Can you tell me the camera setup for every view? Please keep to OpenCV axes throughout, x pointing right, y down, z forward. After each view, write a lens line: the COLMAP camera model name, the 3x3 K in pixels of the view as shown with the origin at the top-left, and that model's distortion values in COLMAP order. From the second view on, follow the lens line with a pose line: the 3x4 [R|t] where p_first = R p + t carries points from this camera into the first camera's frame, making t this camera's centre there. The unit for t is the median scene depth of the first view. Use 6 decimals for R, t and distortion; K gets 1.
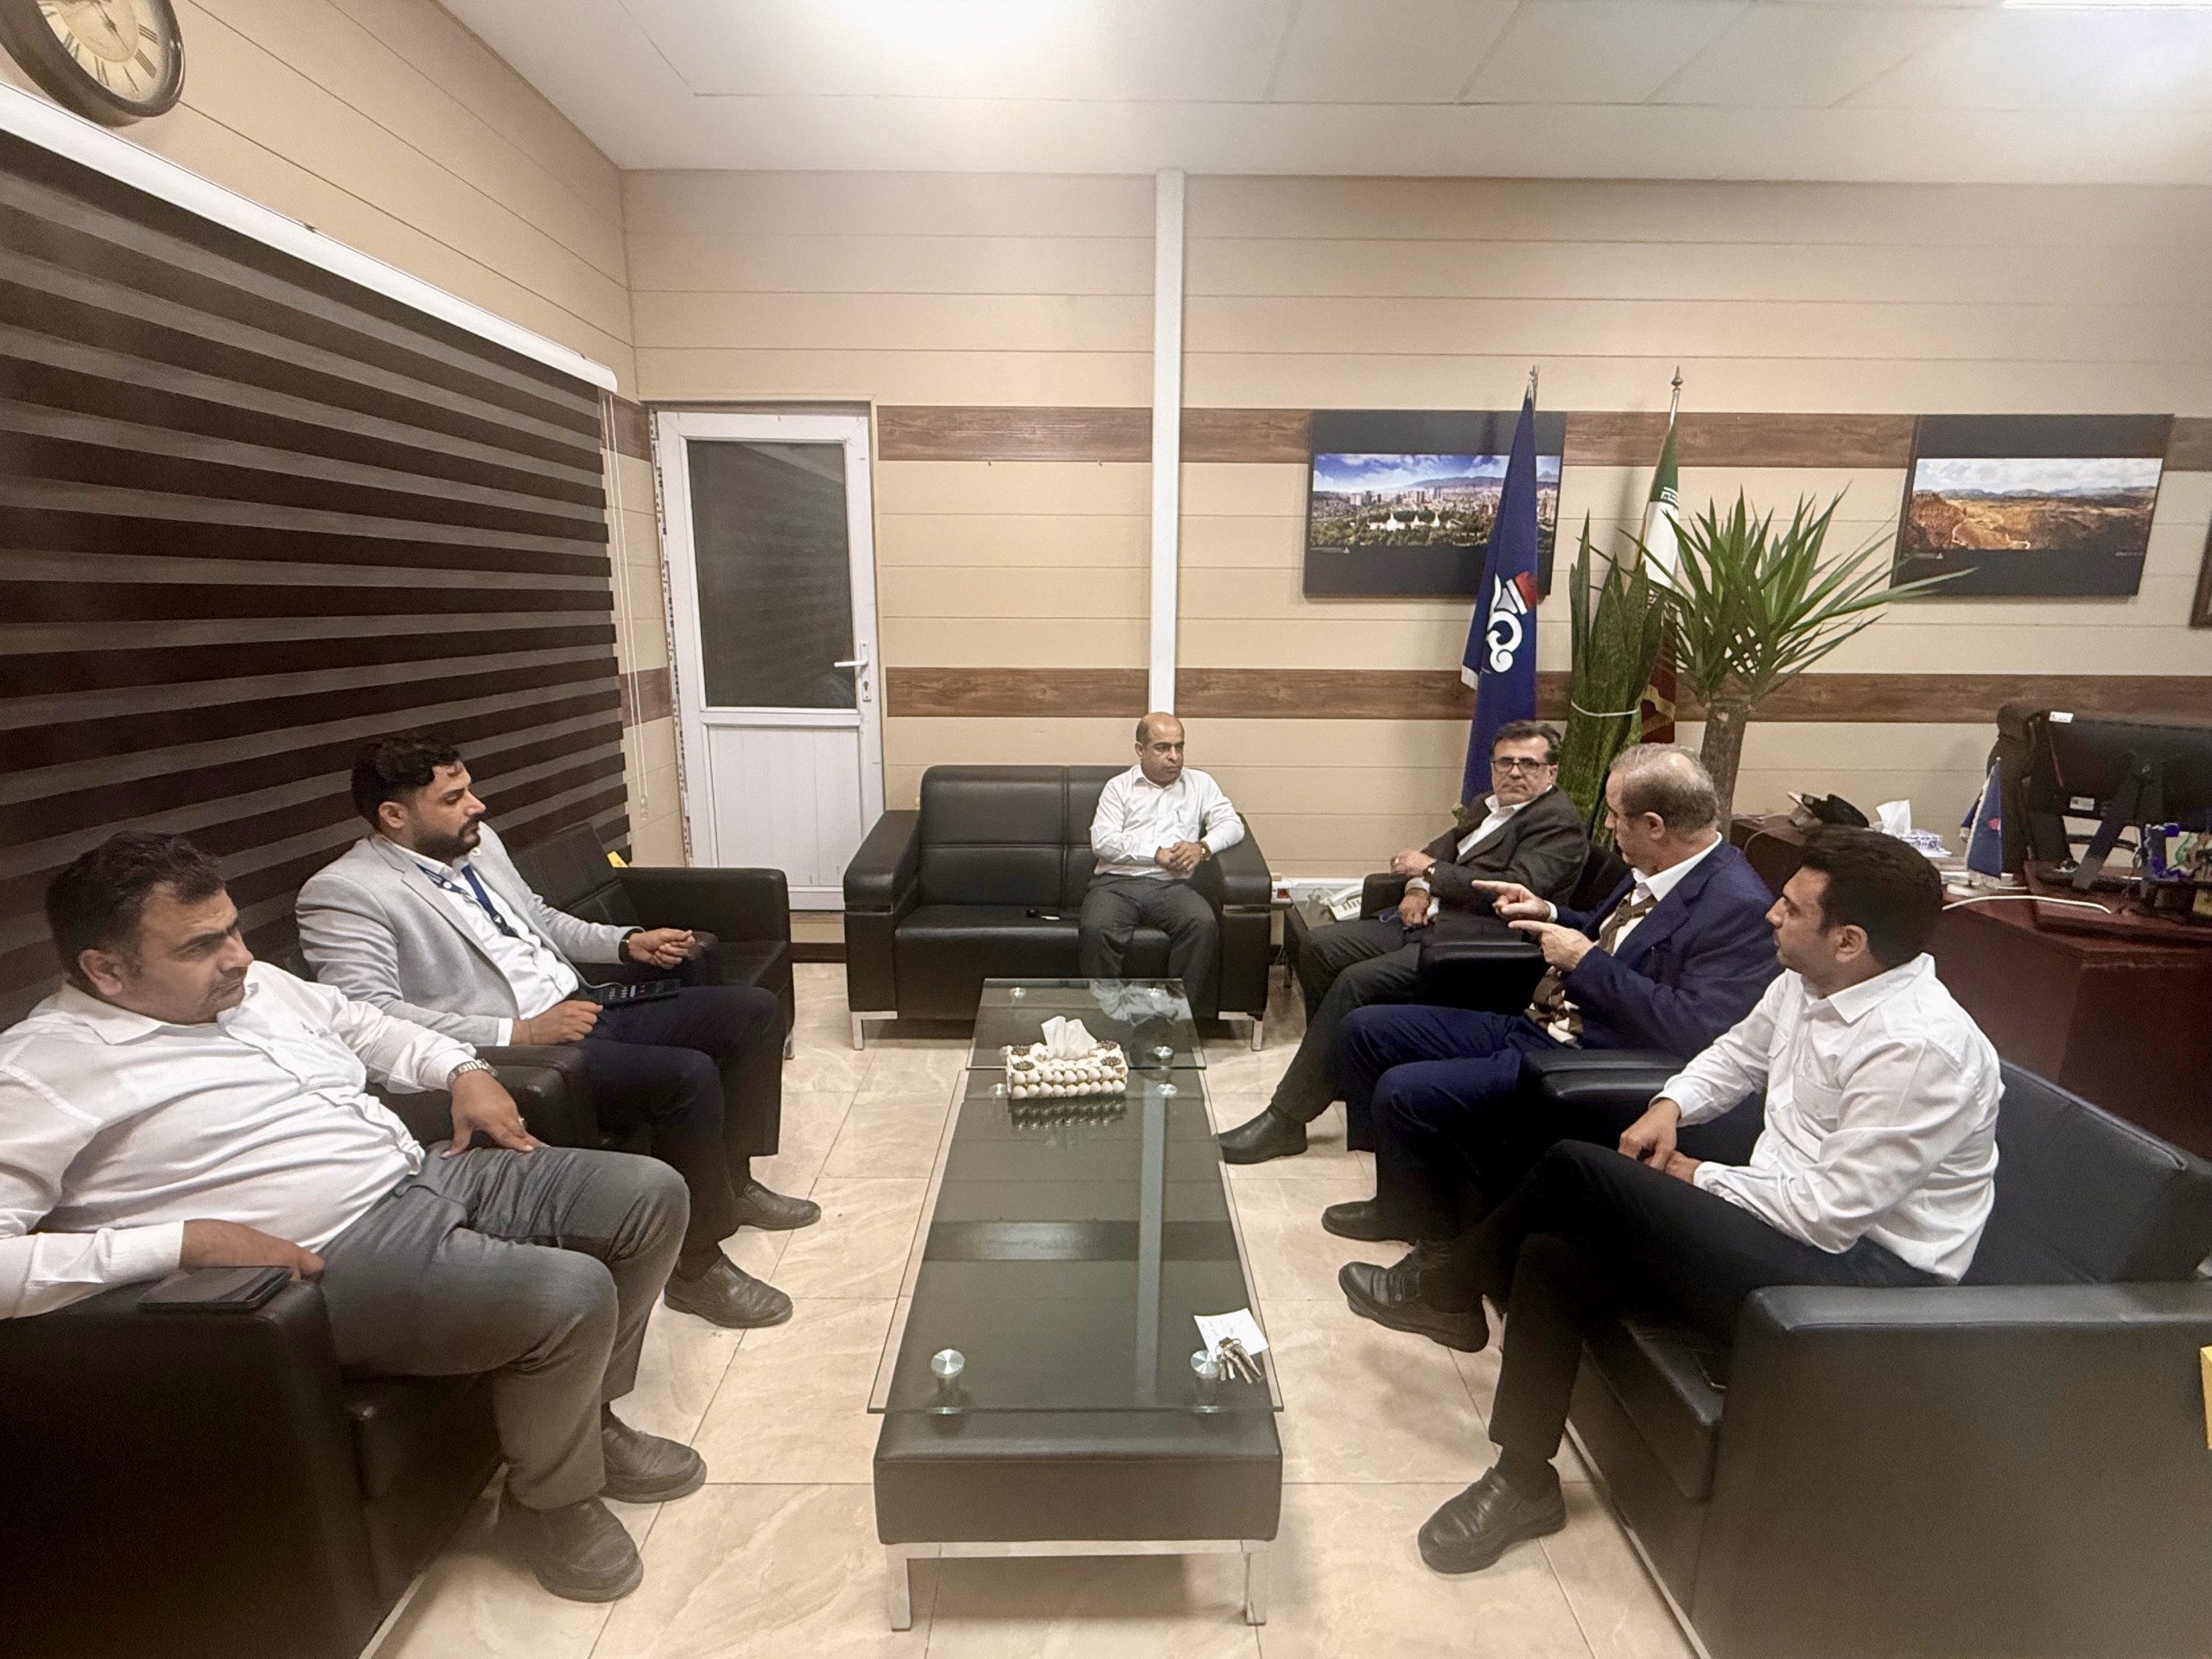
lens RADIAL K [[1046.5, 0, 1121.8], [0, 1046.5, 831.7], [0, 0, 1]] dist [-0.011201, 0.005877]
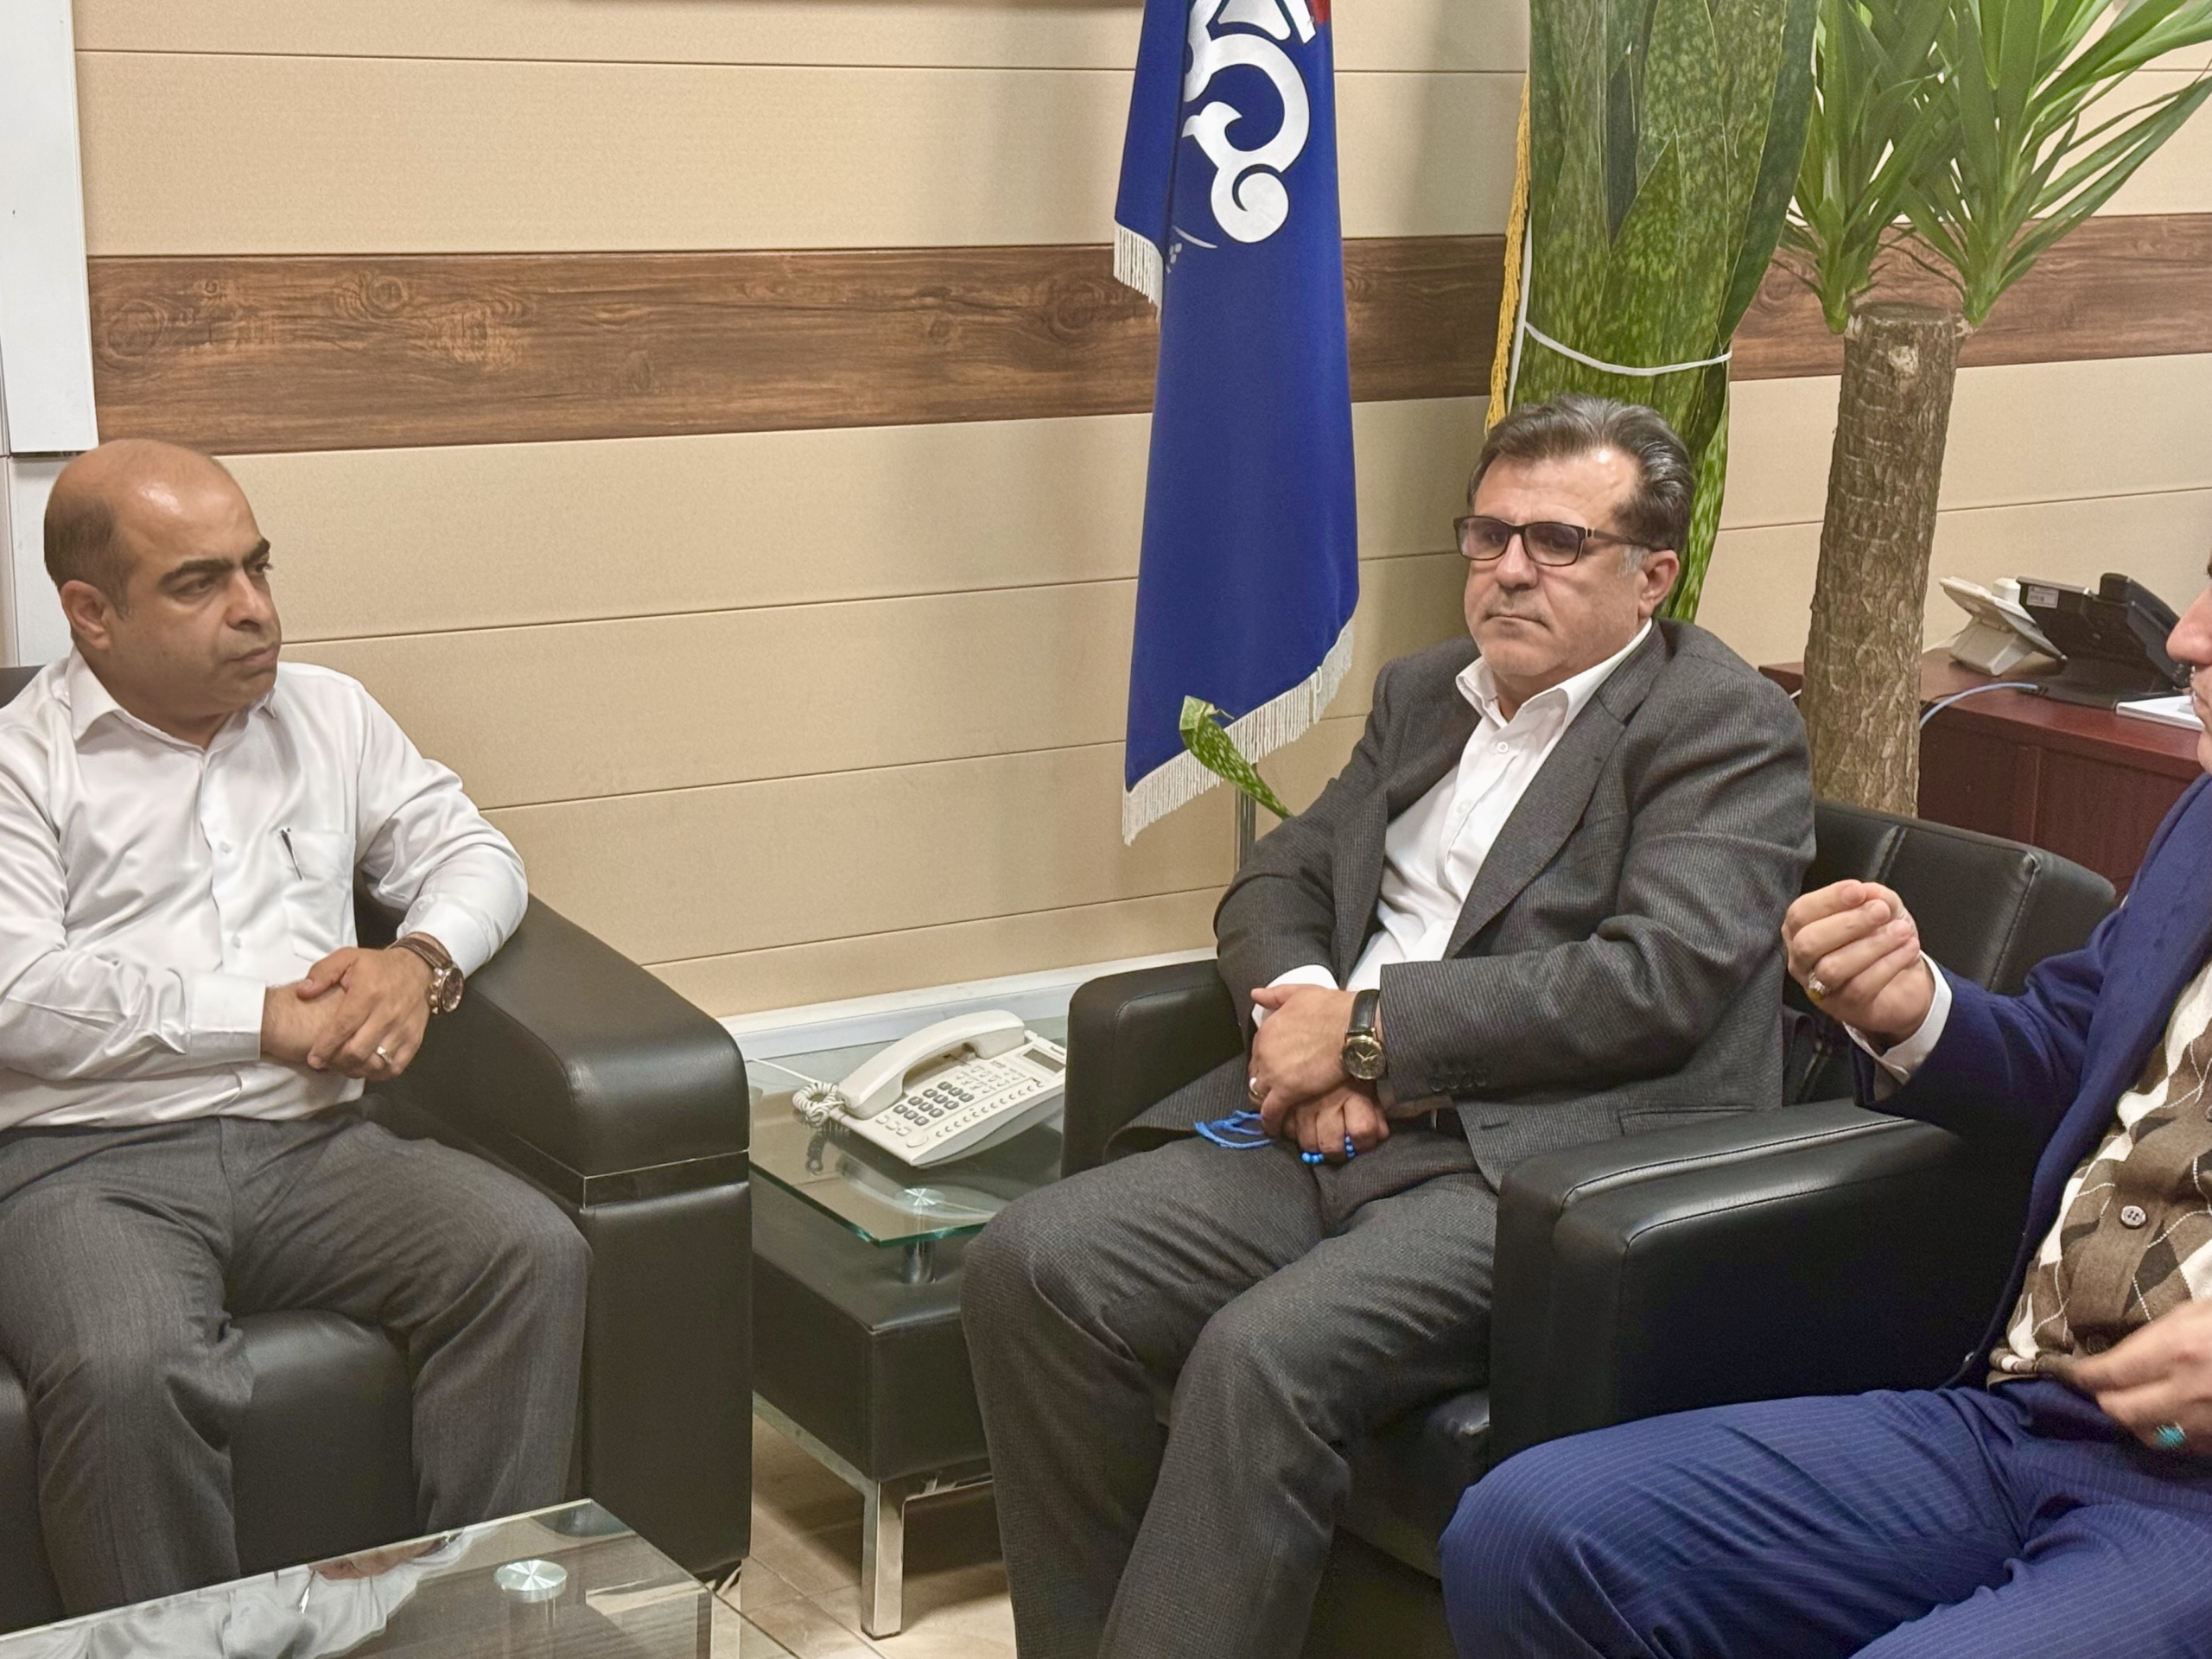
lens RADIAL K [[3713.8, 0, 1109.0], [0, 3713.8, 869.2], [0, 0, 1]] dist [0.109774, 0.000000]
pose [[0.855152, -0.105164, 0.507597, -0.436866], [0.099900, 0.994283, 0.037693, -0.022703], [-0.508659, 0.018476, 0.860770, 0.136141]]
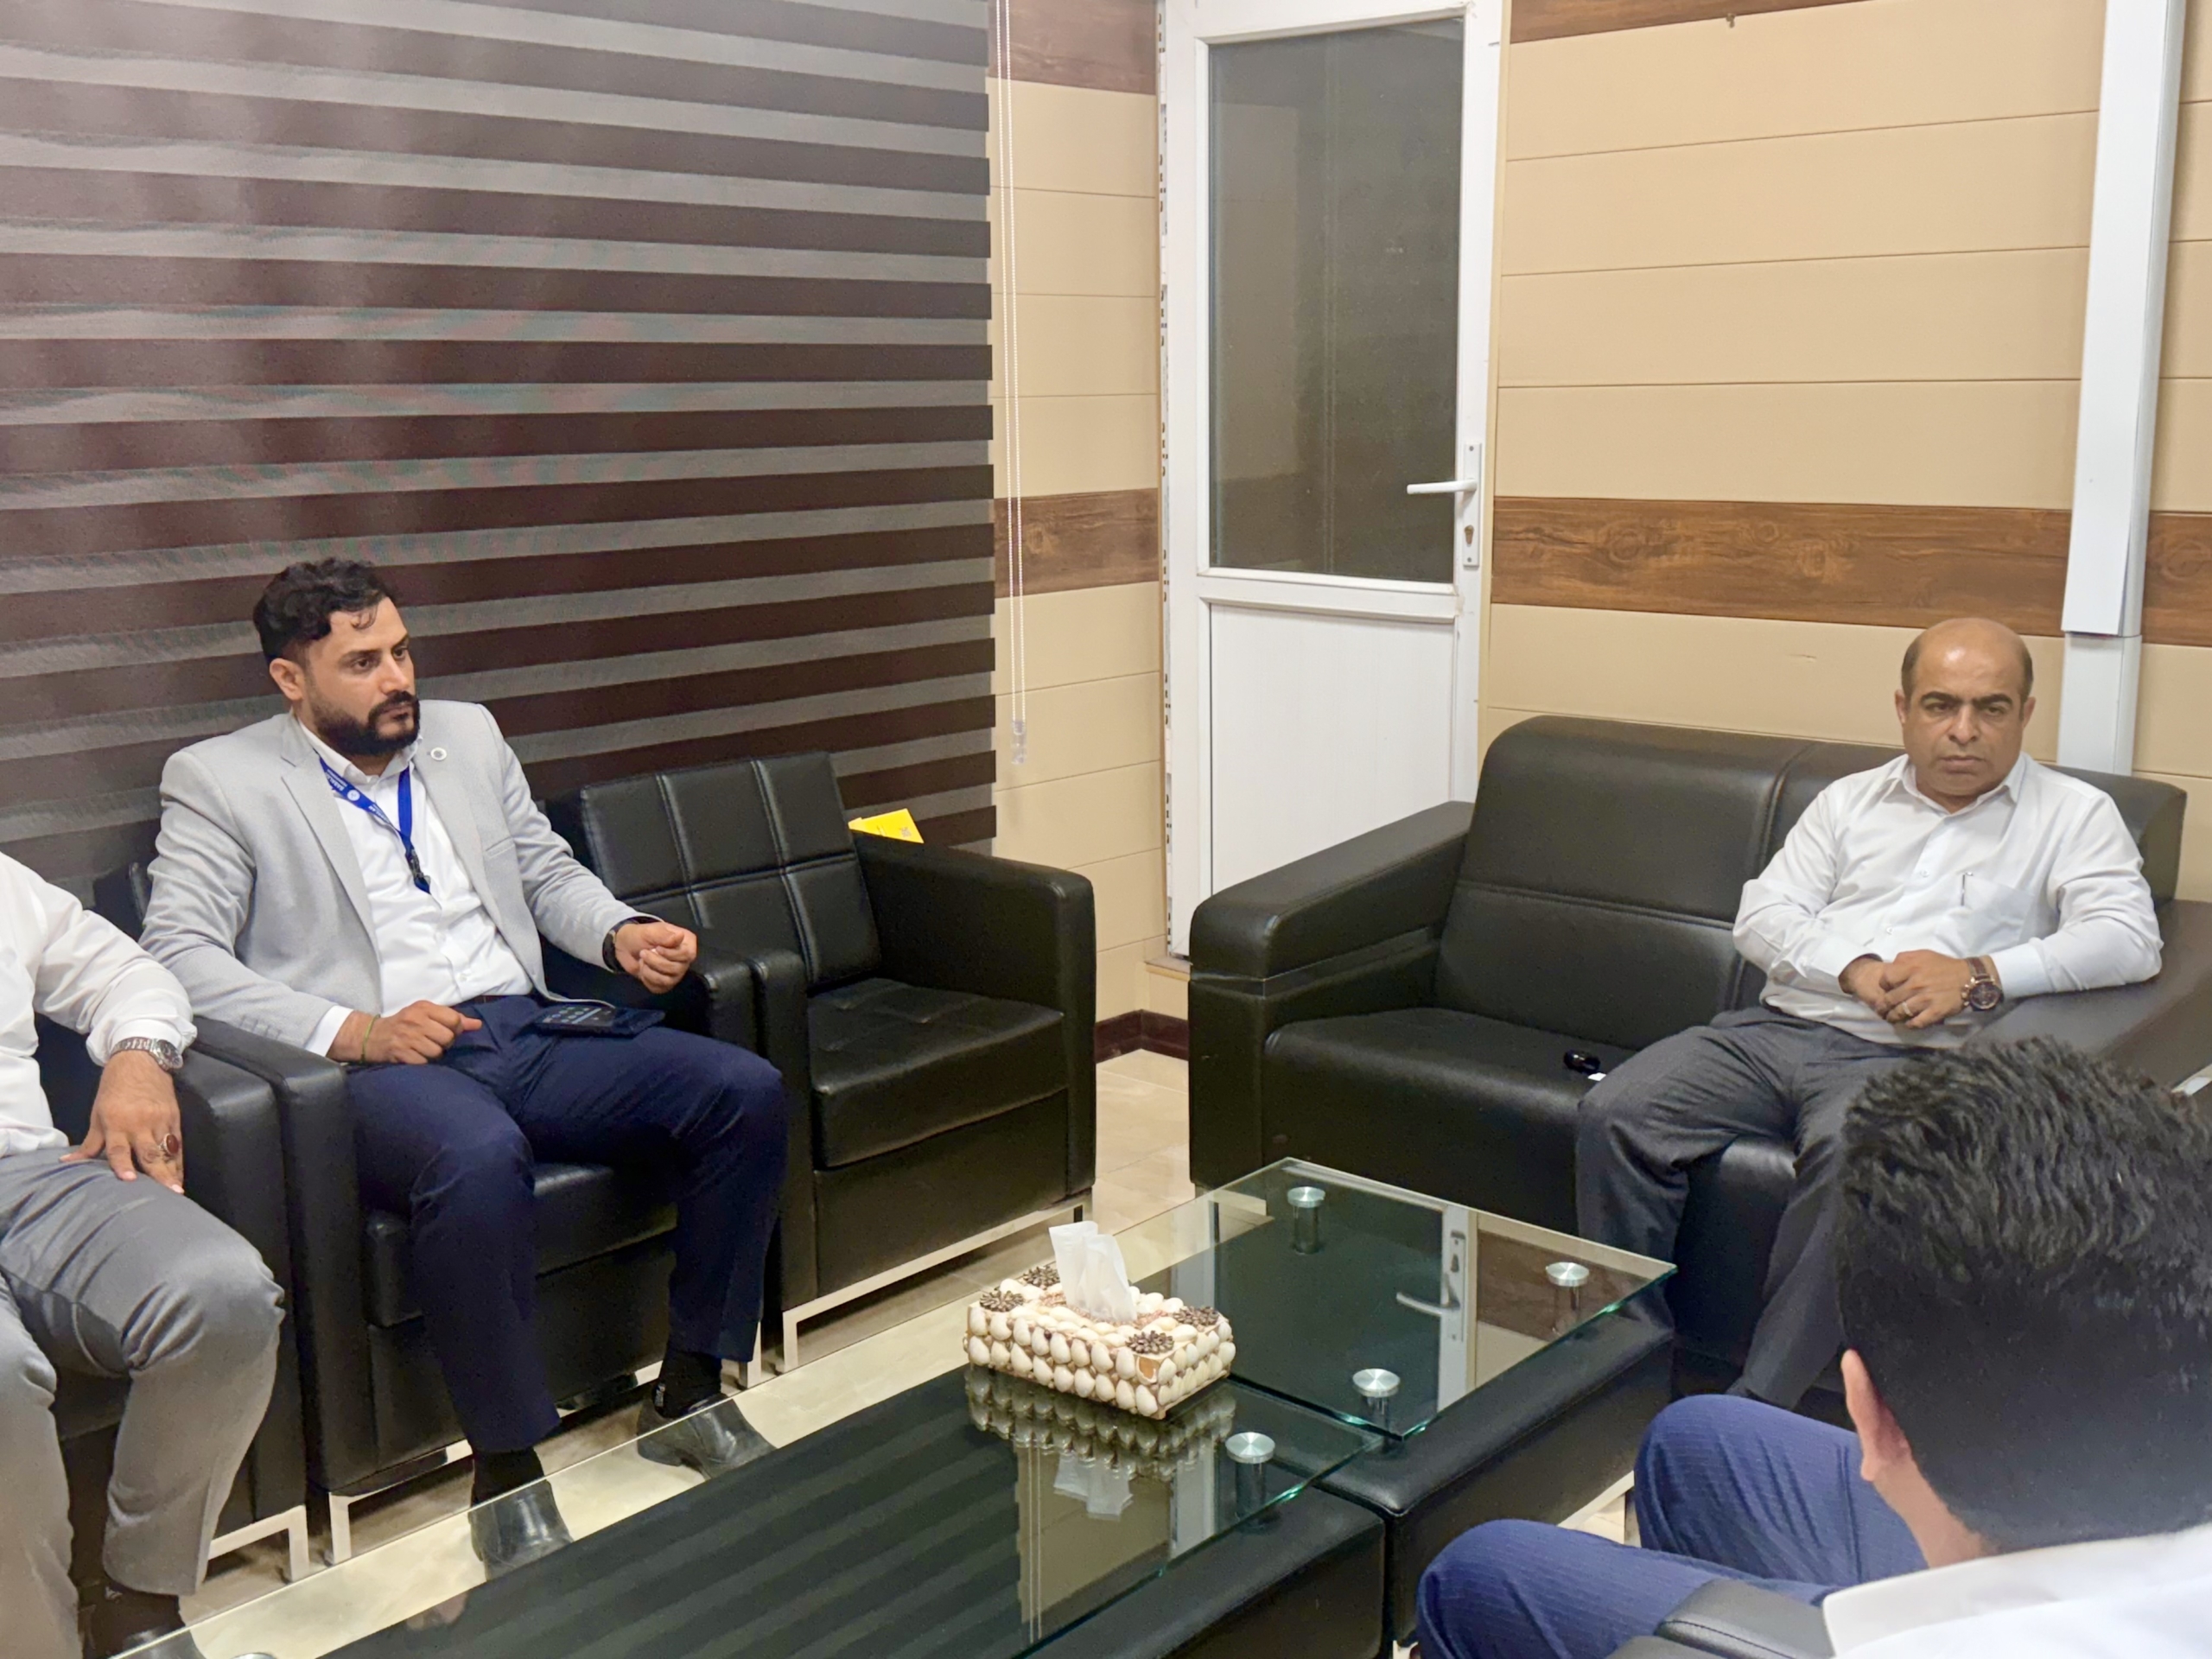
lens RADIAL K [[2357.5, 0, 1100.8], [0, 2357.5, 829.5], [0, 0, 1]] dist [0.144131, 0.000000]
pose [[0.720312, 0.116802, -0.683745, 0.396575], [-0.132248, 0.990765, 0.029928, -0.018900], [0.680926, 0.068867, 0.729107, 0.123711]]
